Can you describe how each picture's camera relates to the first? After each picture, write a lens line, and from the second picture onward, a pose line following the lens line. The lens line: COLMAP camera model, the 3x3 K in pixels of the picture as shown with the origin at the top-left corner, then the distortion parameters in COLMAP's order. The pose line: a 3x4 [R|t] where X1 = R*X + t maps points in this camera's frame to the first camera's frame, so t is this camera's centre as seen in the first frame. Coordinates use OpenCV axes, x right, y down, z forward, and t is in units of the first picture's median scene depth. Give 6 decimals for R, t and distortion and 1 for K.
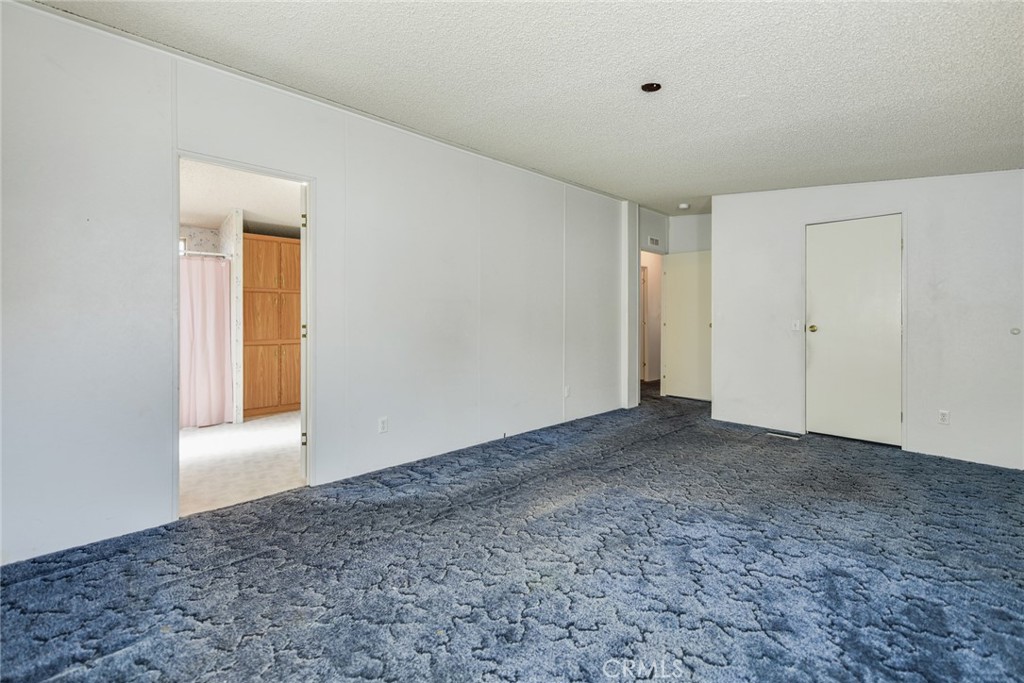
lens RADIAL K [[441.0, 0, 512.1], [0, 441.0, 318.3], [0, 0, 1]] dist [-0.002290, -0.000223]
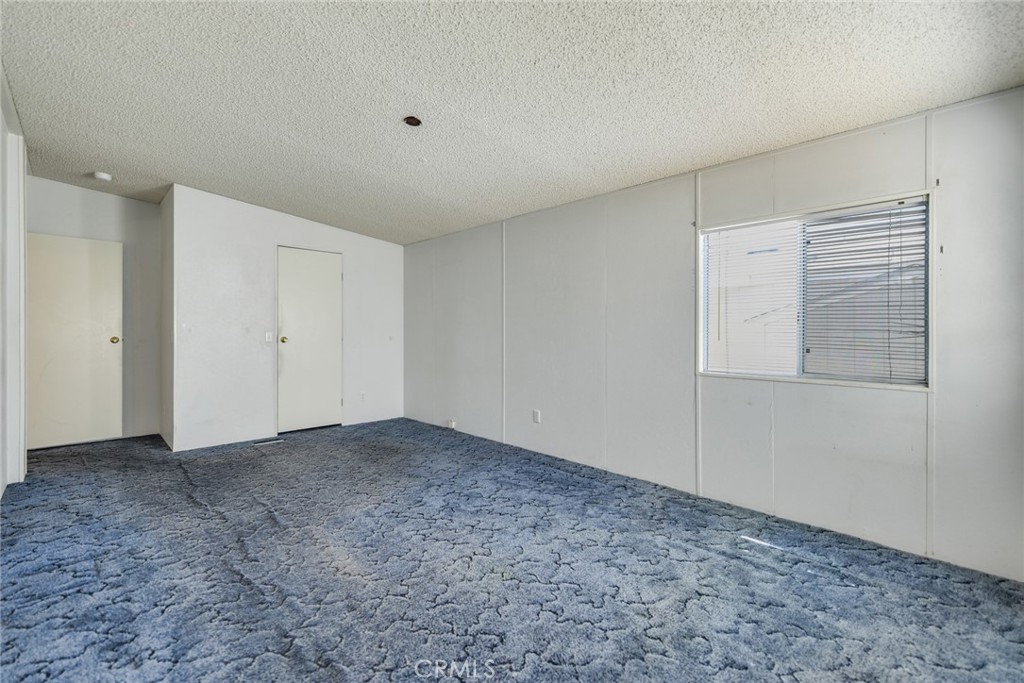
lens RADIAL K [[444.0, 0, 512.0], [0, 444.0, 329.1], [0, 0, 1]] dist [0.000567, -0.000010]
pose [[-0.011265, -0.001109, 0.999936, -0.913732], [0.000071, 0.999999, 0.001109, -0.008597], [-0.999937, 0.000084, -0.011265, 0.869389]]
